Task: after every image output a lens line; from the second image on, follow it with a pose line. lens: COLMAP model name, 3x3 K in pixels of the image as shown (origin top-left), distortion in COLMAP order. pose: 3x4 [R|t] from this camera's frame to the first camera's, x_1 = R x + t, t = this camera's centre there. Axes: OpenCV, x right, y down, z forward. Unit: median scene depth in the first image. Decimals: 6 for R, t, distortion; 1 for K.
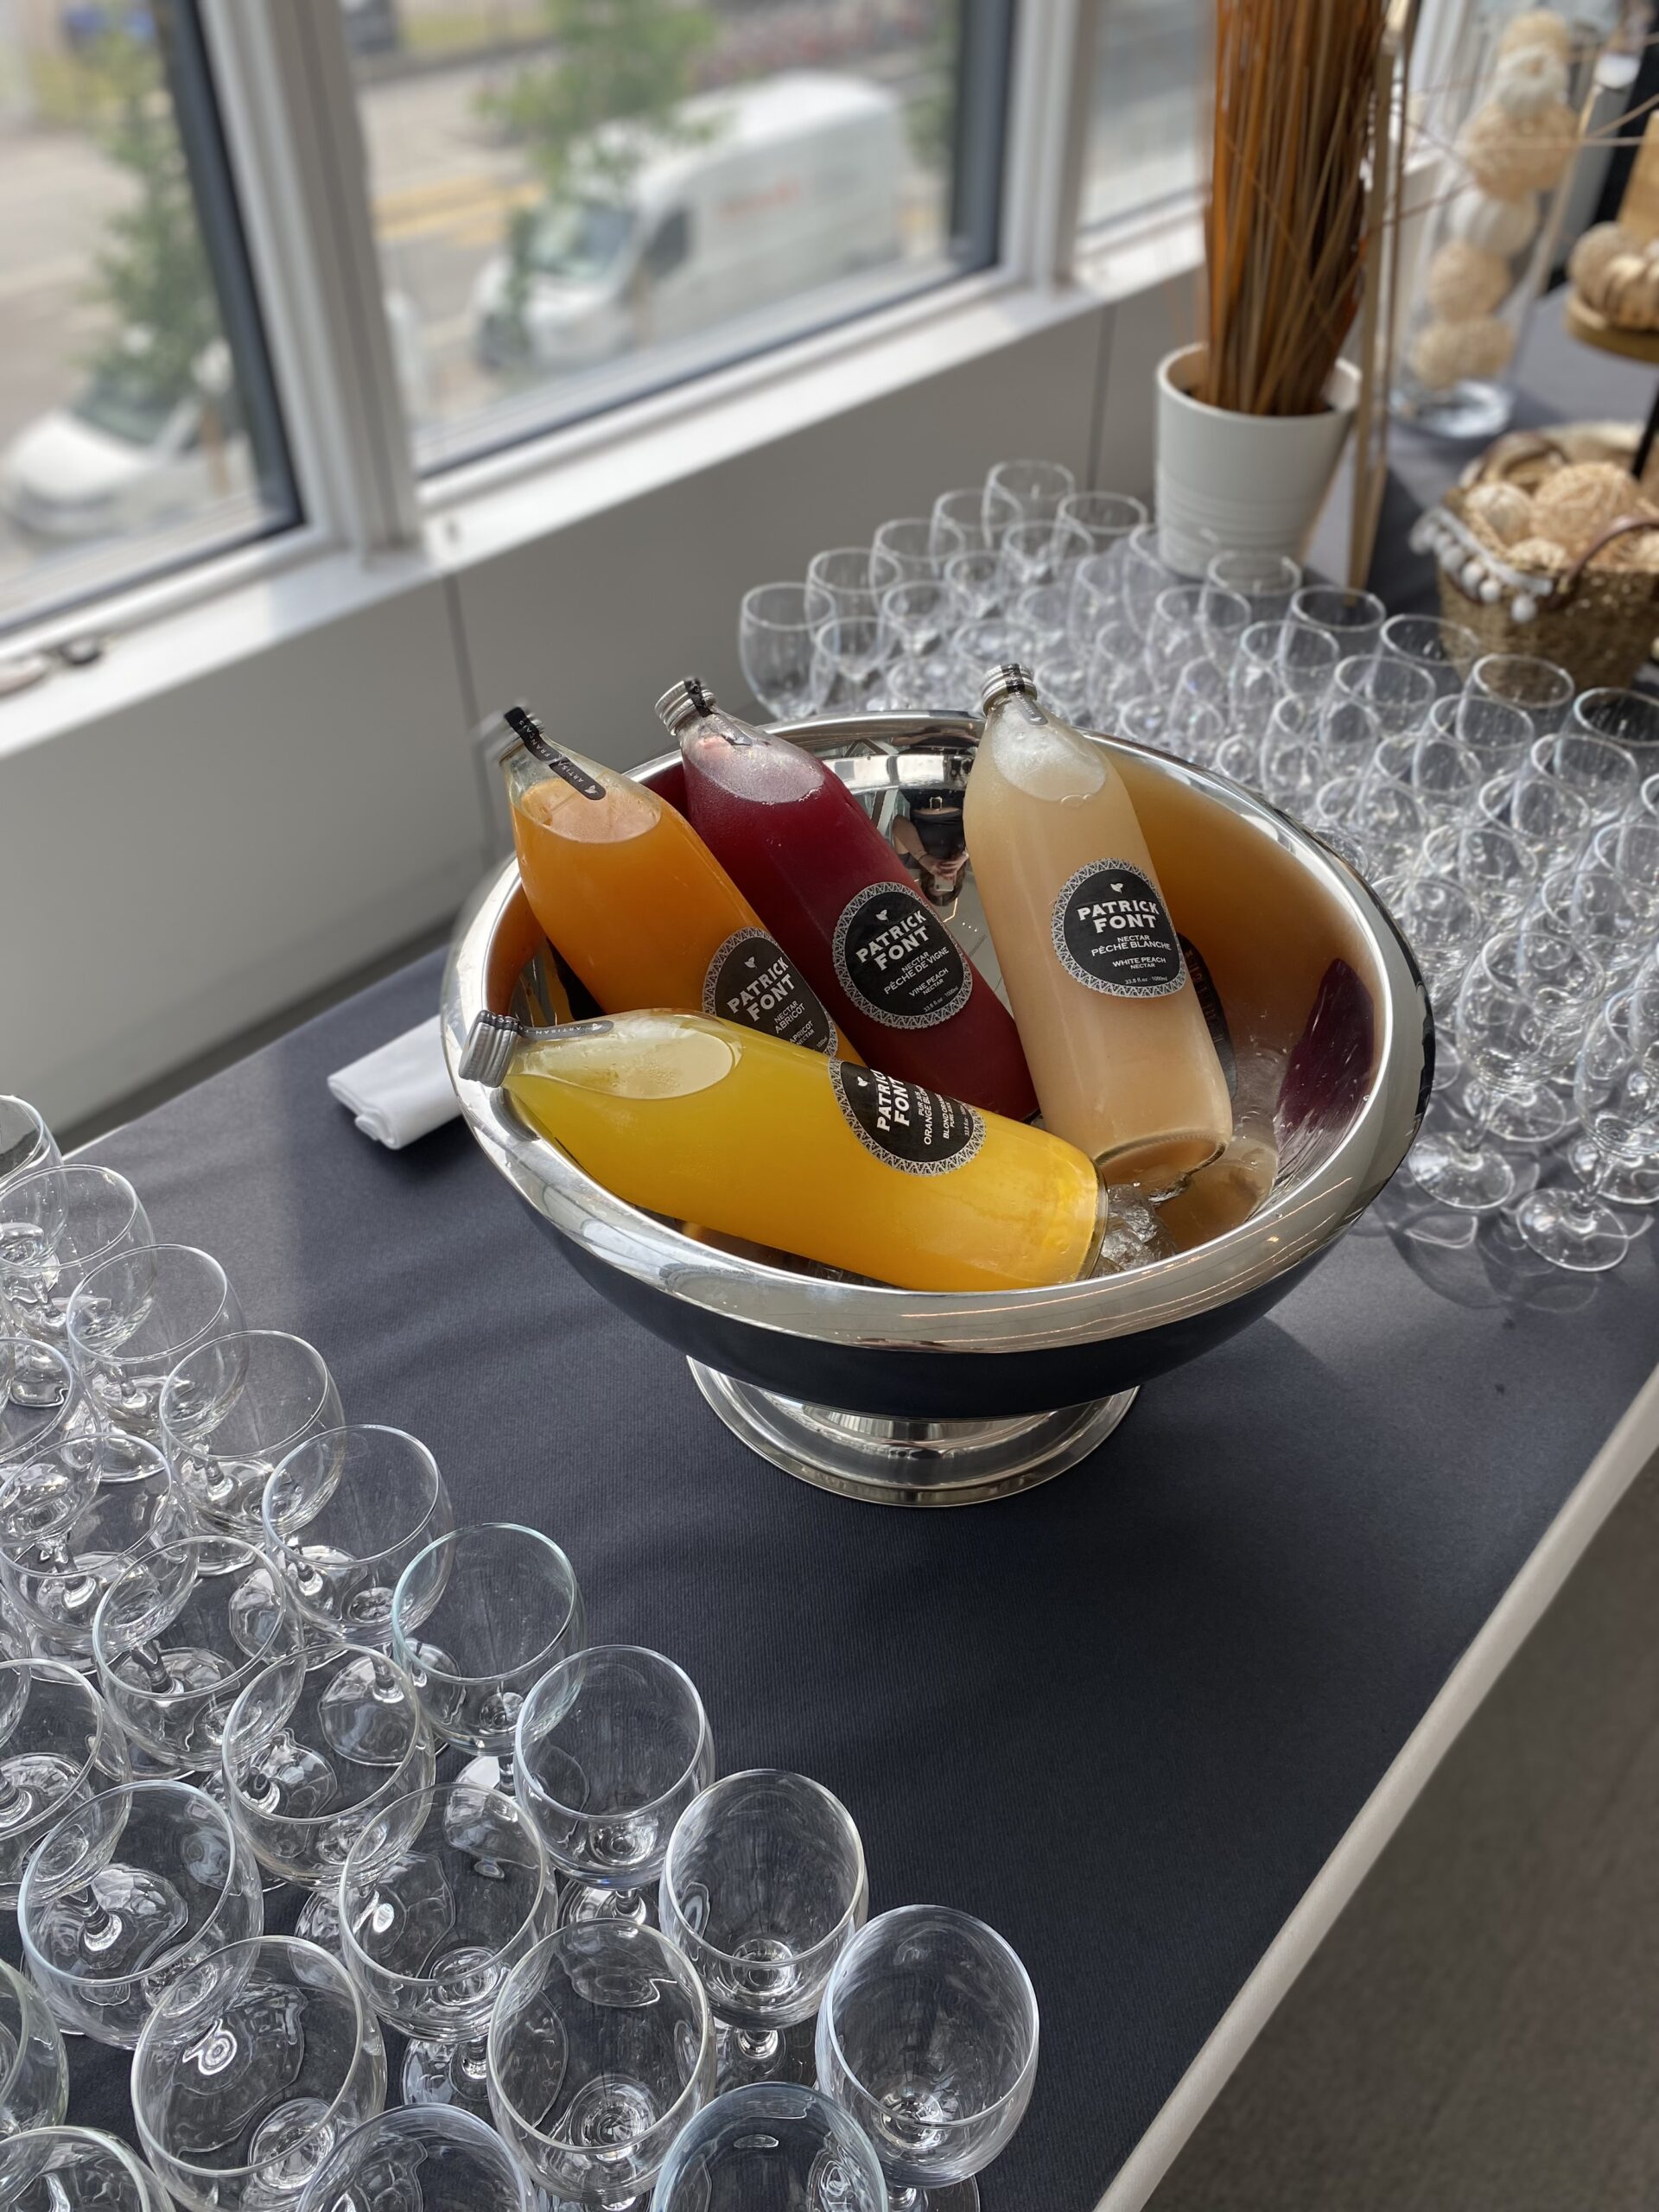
lens RADIAL K [[1692.3, 0, 828.3], [0, 1692.3, 1100.8], [0, 0, 1]] dist [0.033632, -0.037813]
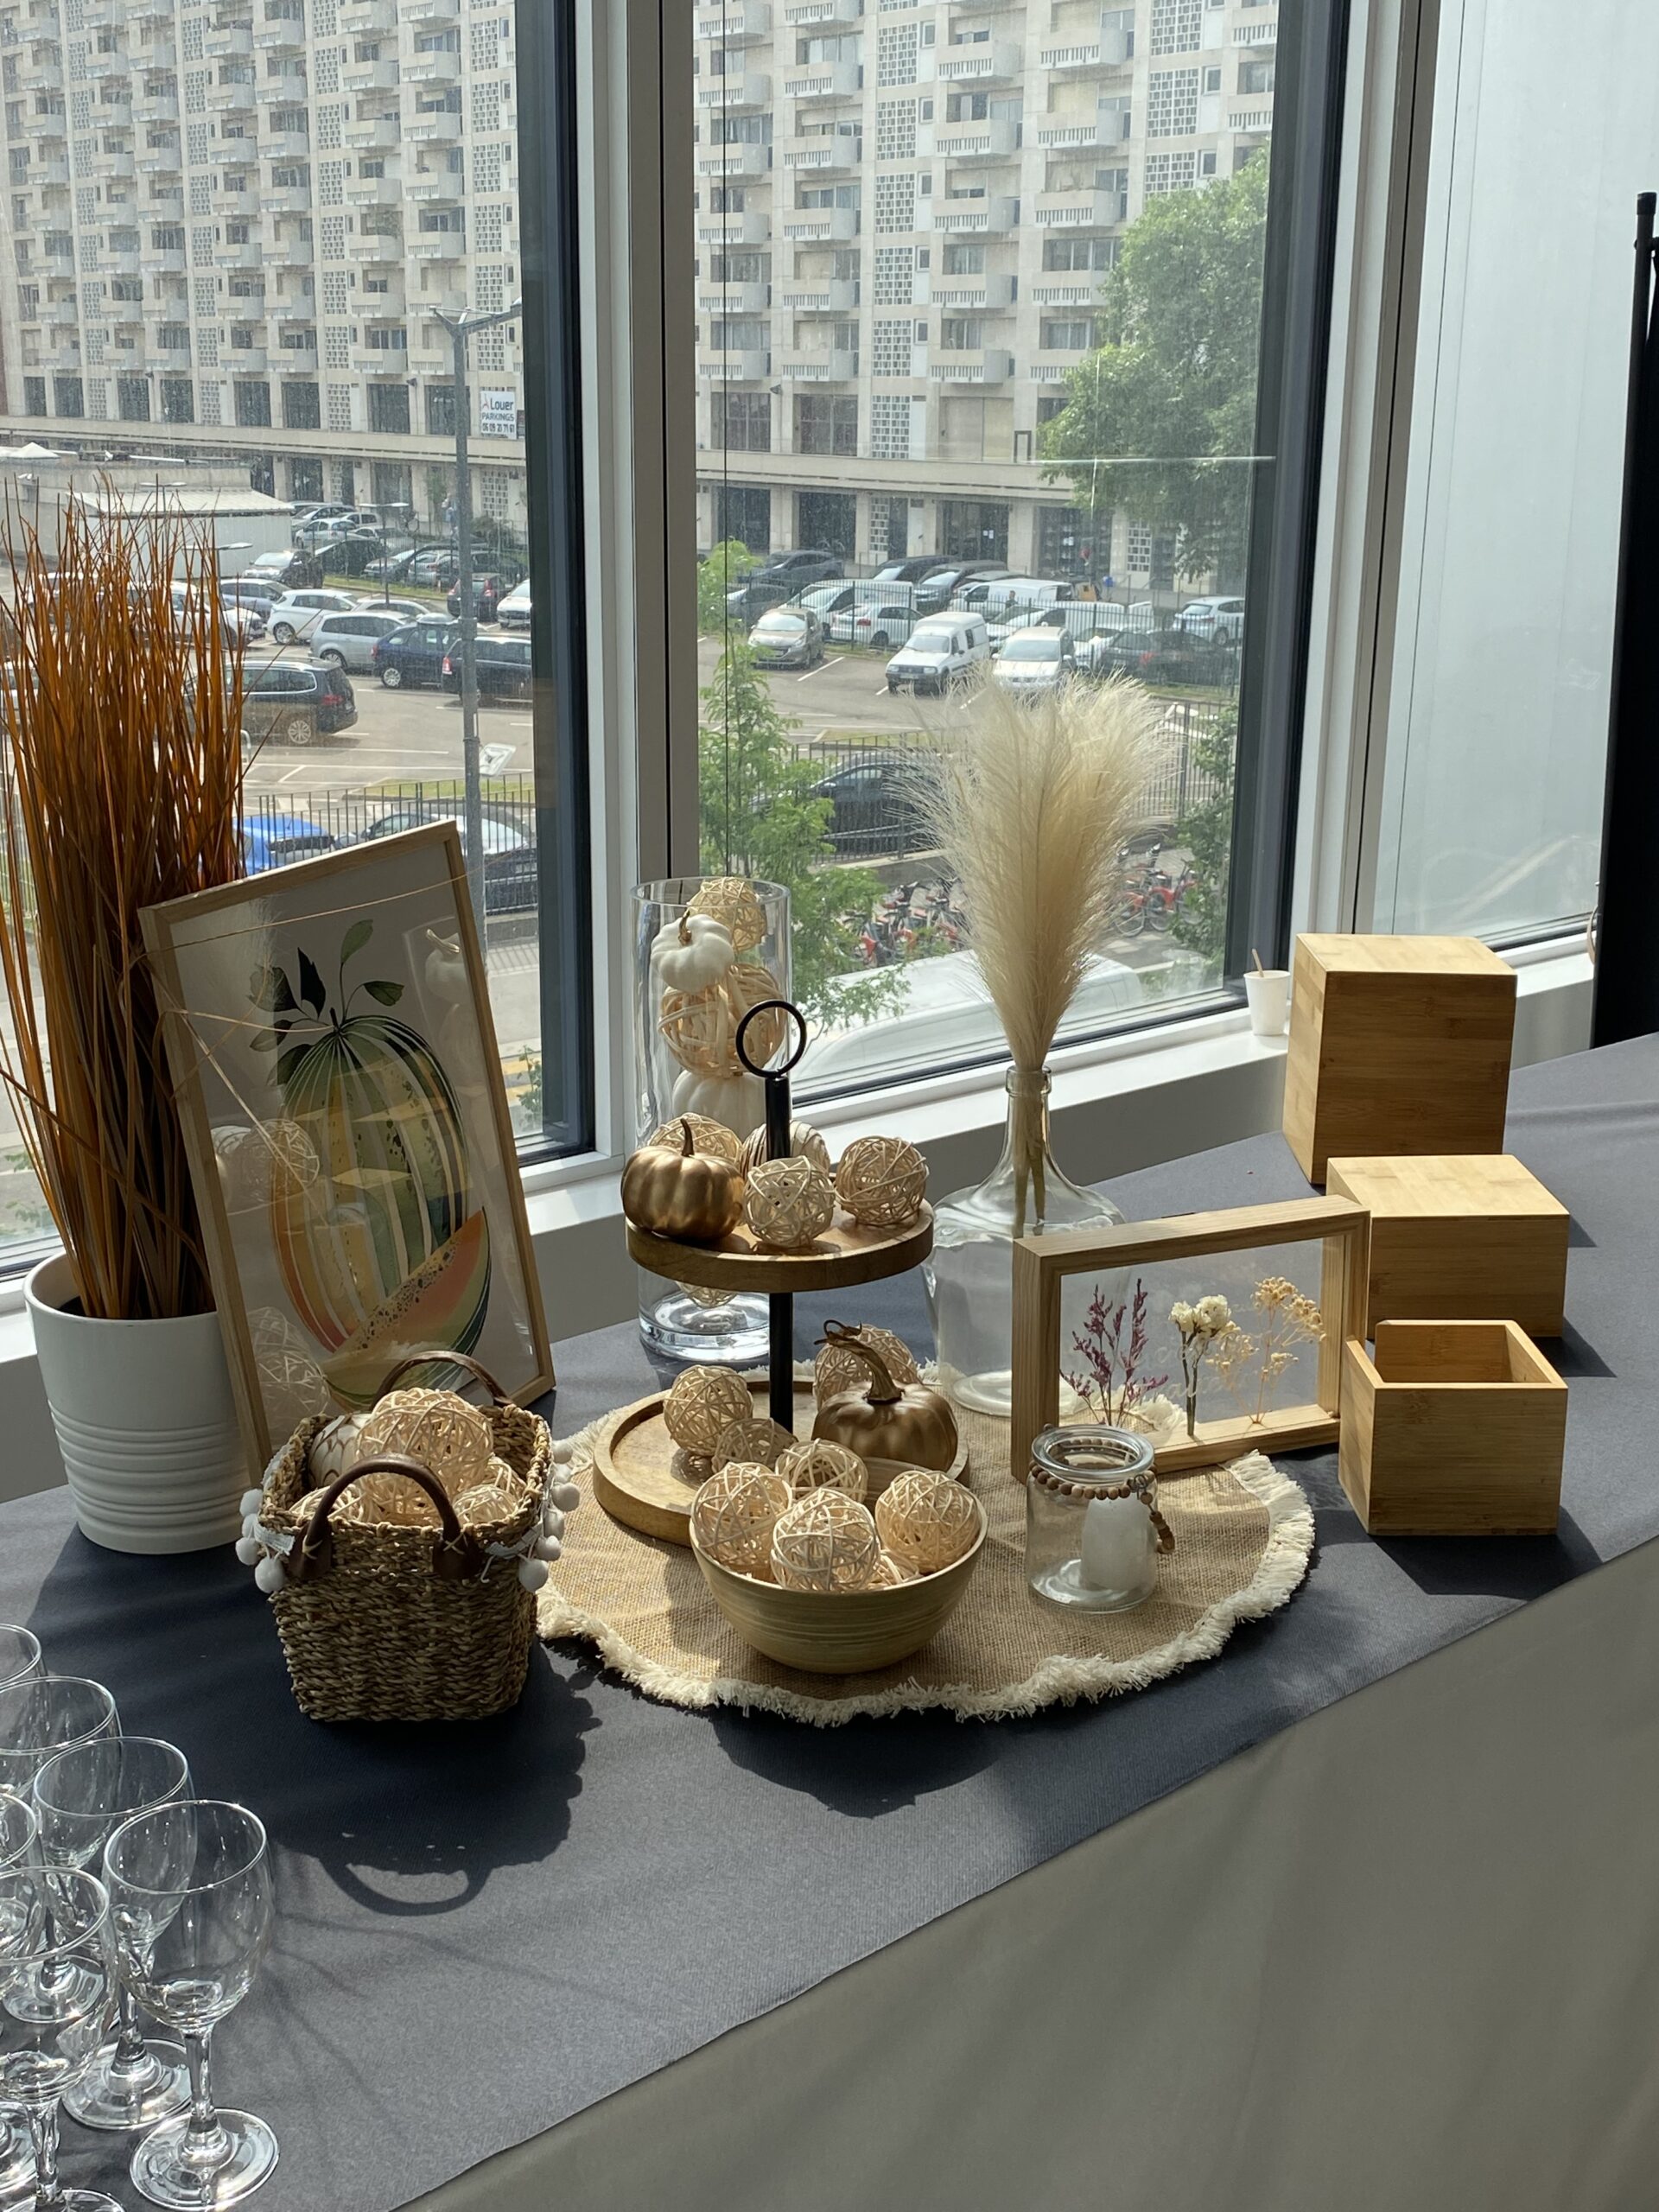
lens RADIAL K [[2556.2, 0, 824.0], [0, 2556.2, 1096.9], [0, 0, 1]] dist [0.047158, 0.000000]
pose [[0.991625, 0.032793, -0.124917, 0.880638], [-0.086745, 0.885693, -0.456095, 0.002432], [0.095681, 0.463111, 0.881120, -0.014274]]
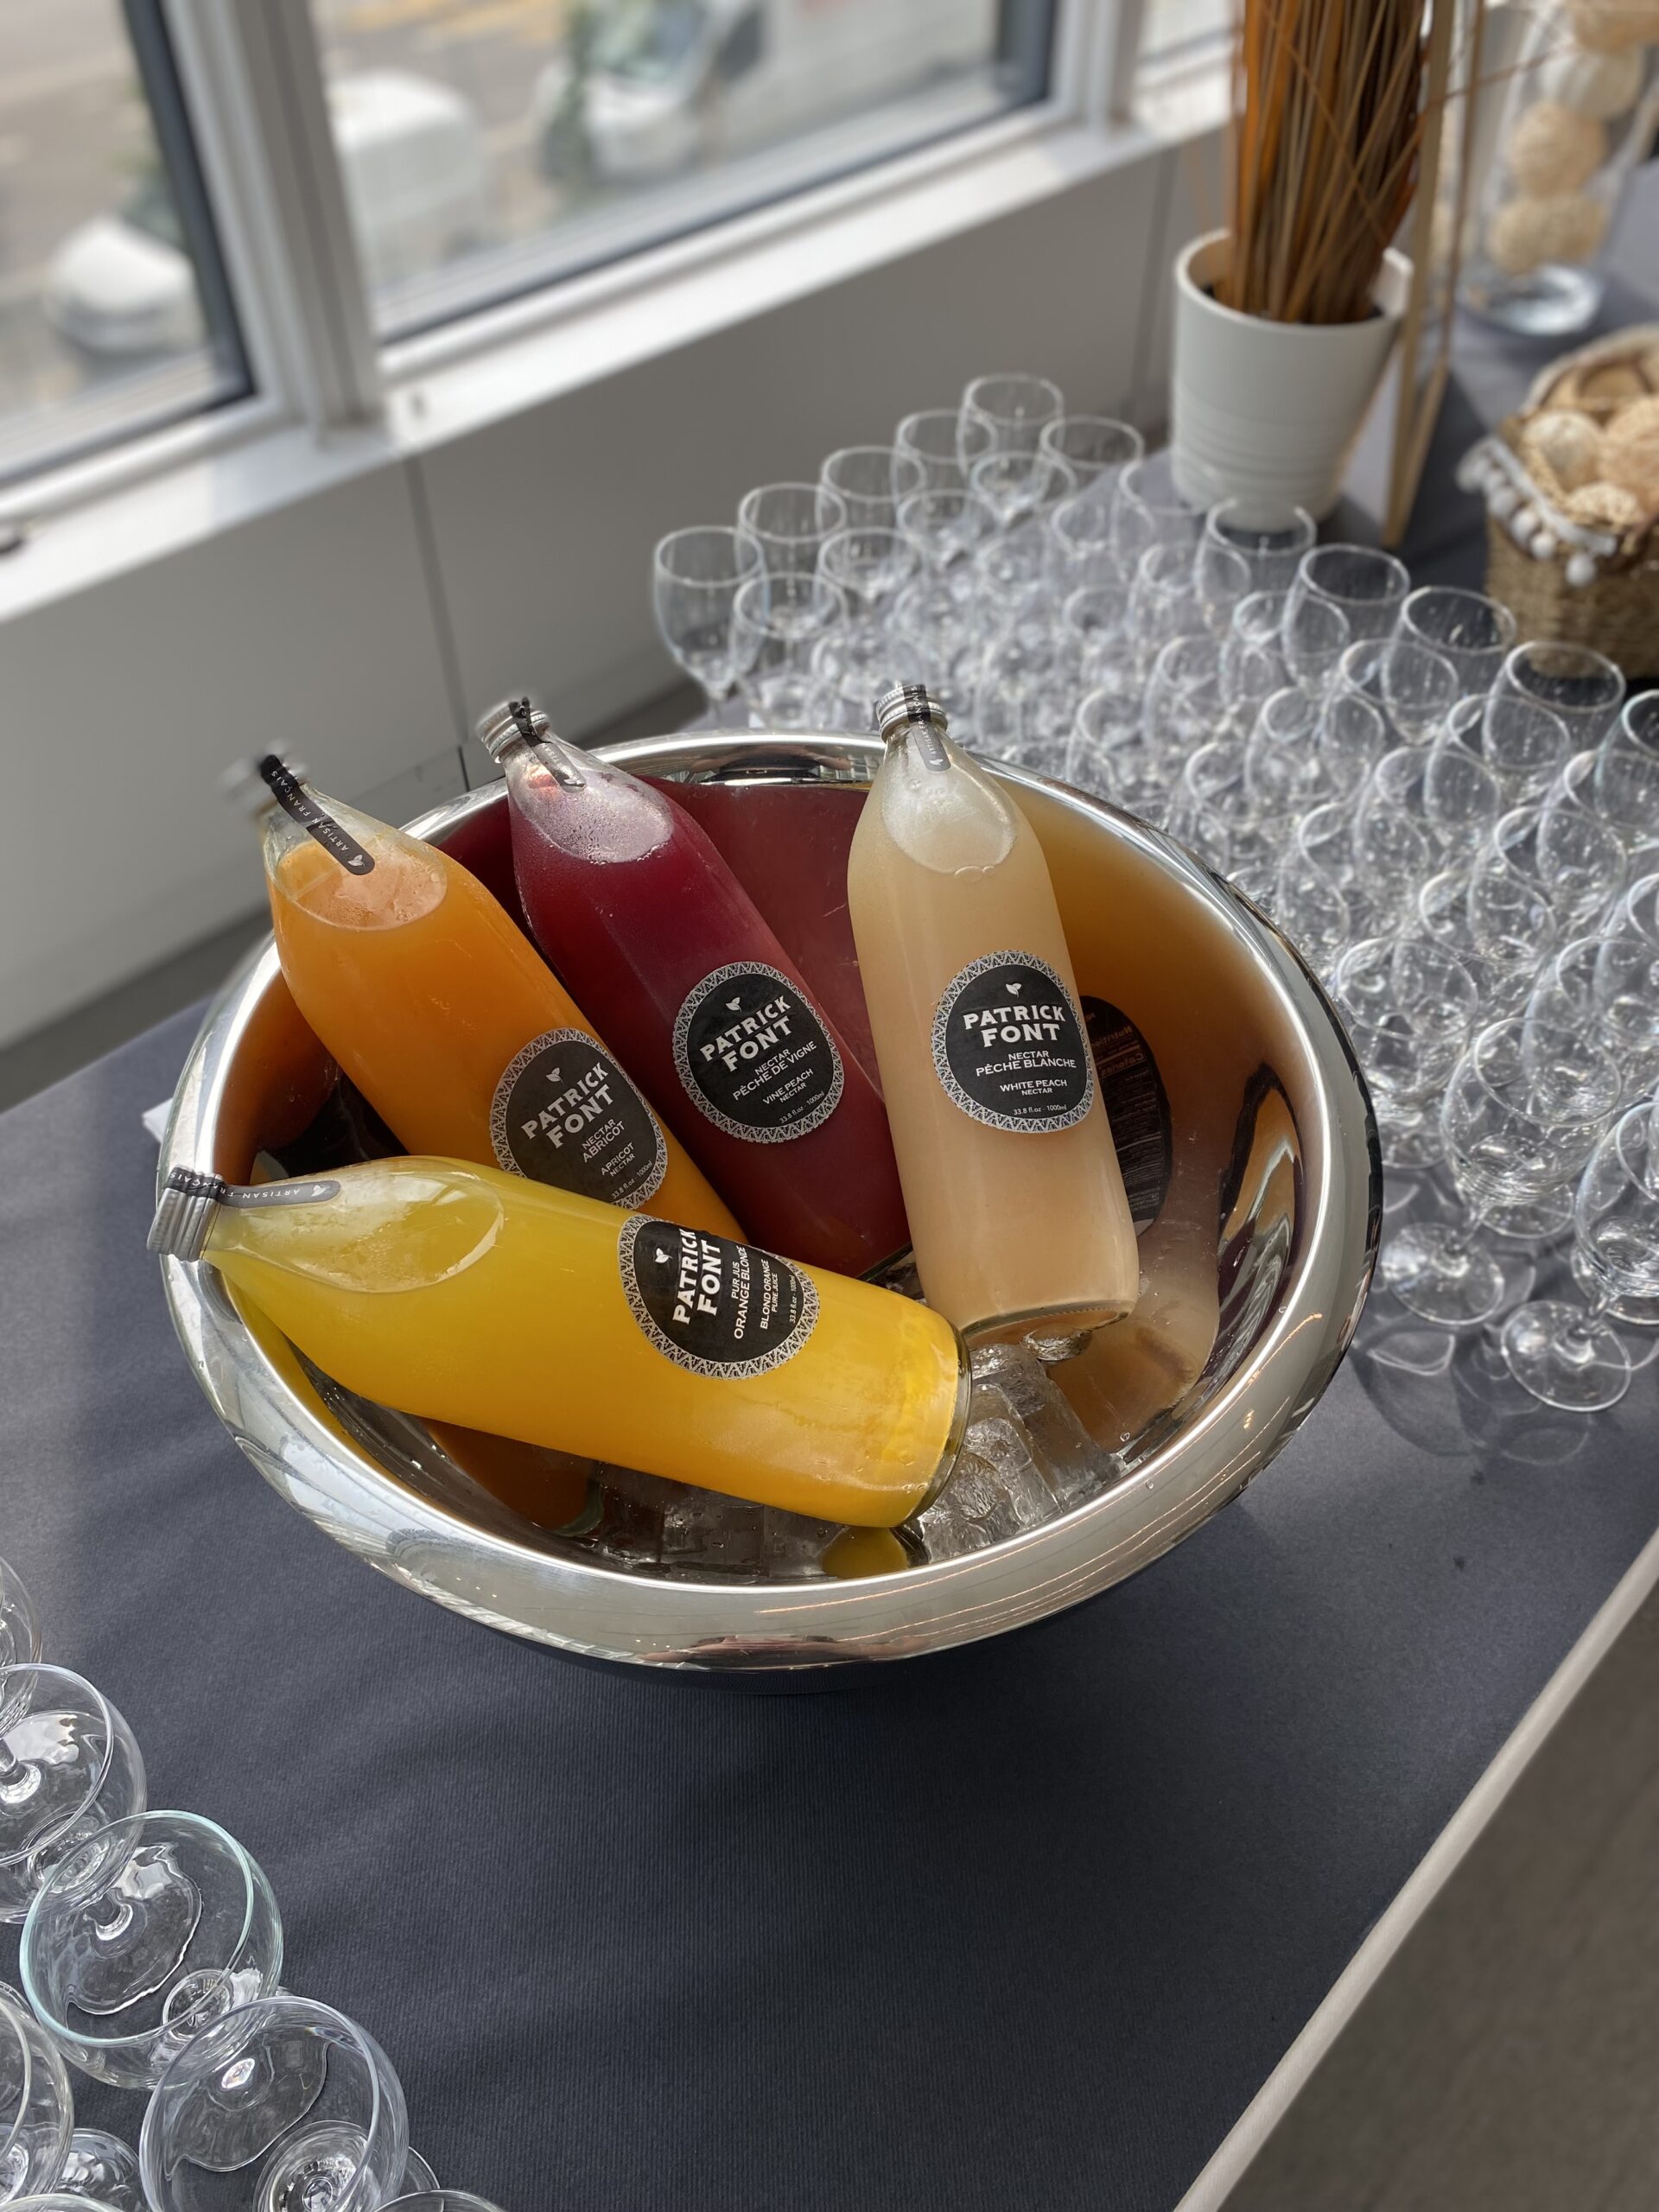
lens RADIAL K [[1692.3, 0, 826.3], [0, 1692.3, 1104.0], [0, 0, 1]] dist [0.033632, -0.037813]
pose [[0.998853, 0.036285, -0.031245, 0.075890], [-0.033324, 0.995331, 0.090584, -0.099758], [0.034386, -0.089439, 0.995399, 0.126755]]
